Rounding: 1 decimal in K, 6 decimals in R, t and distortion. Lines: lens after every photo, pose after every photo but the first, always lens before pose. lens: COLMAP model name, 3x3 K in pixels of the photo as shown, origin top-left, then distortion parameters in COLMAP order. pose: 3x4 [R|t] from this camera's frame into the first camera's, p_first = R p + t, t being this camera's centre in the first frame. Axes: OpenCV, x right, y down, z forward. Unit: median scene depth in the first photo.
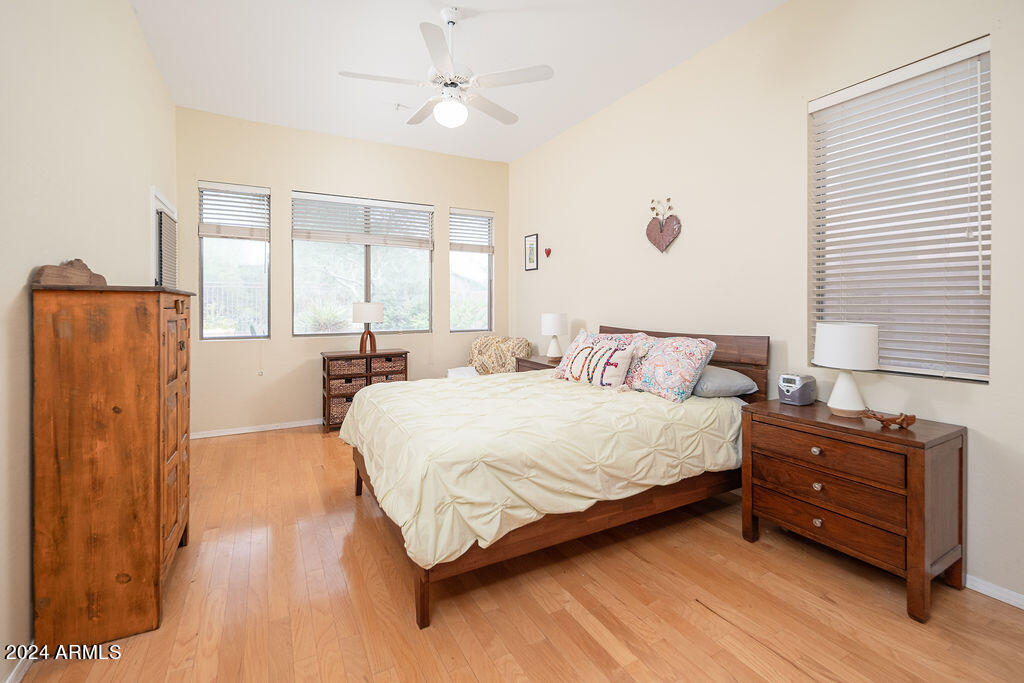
lens RADIAL K [[452.1, 0, 511.4], [0, 452.1, 313.3], [0, 0, 1]] dist [-0.000119, -0.000045]
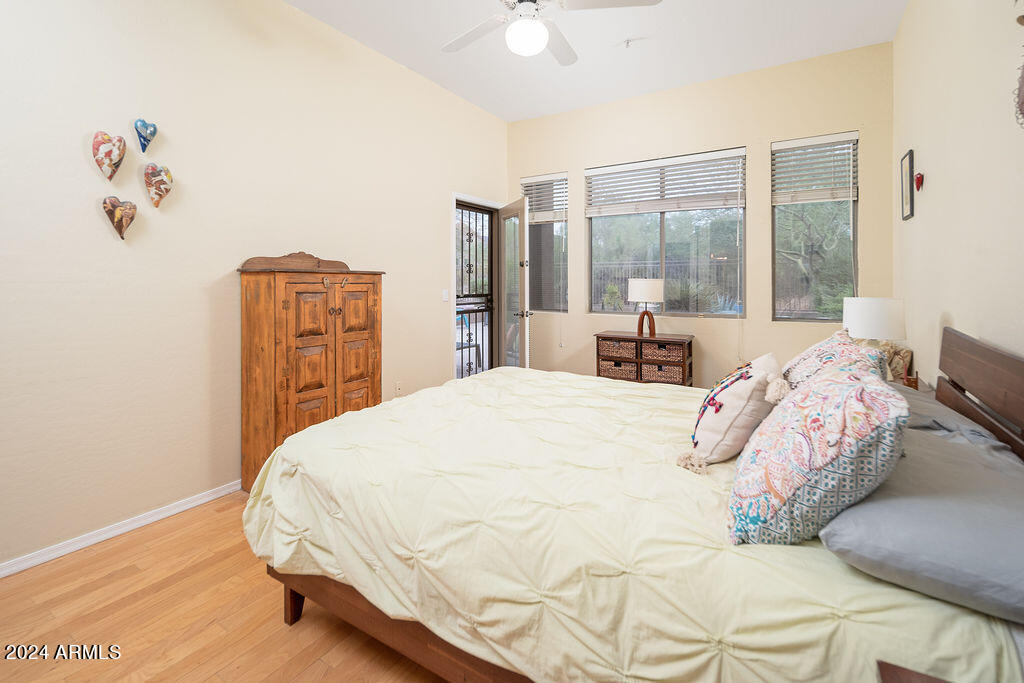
lens RADIAL K [[457.2, 0, 511.1], [0, 457.2, 276.0], [0, 0, 1]] dist [-0.000275, -0.000165]
pose [[0.493527, -0.009887, -0.869674, 0.639122], [-0.015497, 0.999677, -0.020159, -0.012427], [0.869592, 0.023426, 0.493214, 0.674696]]
